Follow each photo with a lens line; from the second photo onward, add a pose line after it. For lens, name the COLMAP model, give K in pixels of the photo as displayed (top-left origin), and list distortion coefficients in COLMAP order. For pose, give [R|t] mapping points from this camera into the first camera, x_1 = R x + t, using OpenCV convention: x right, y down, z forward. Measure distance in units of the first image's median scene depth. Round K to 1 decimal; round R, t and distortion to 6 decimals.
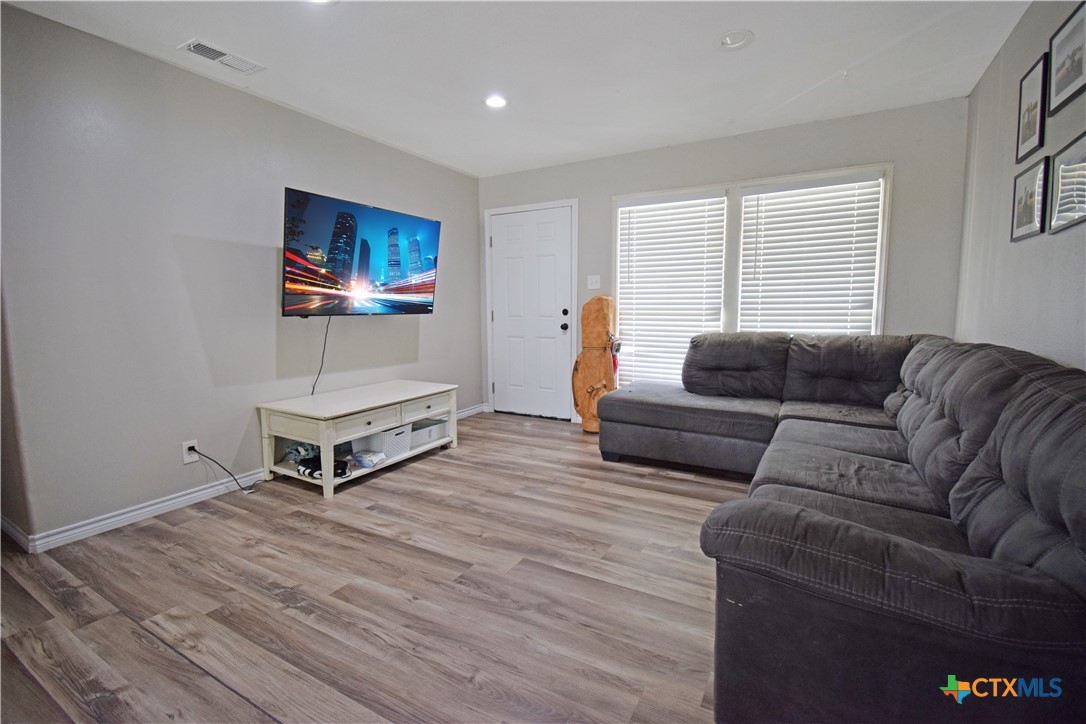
lens RADIAL K [[475.9, 0, 547.1], [0, 475.9, 361.7], [0, 0, 1]] dist [0.015049, -0.022694]
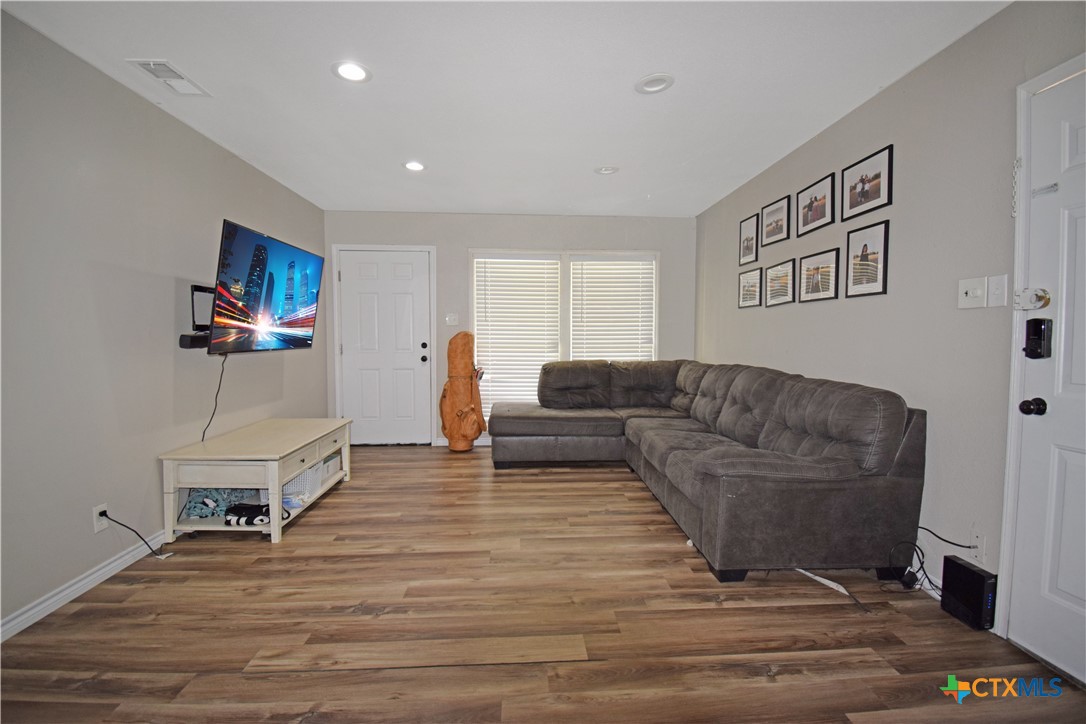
lens RADIAL K [[482.9, 0, 538.9], [0, 482.9, 358.4], [0, 0, 1]] dist [0.024217, -0.028691]
pose [[0.845388, -0.016484, 0.533898, -0.471771], [0.053130, 0.997162, -0.053341, -0.001038], [-0.531503, 0.073460, 0.843865, -0.113206]]
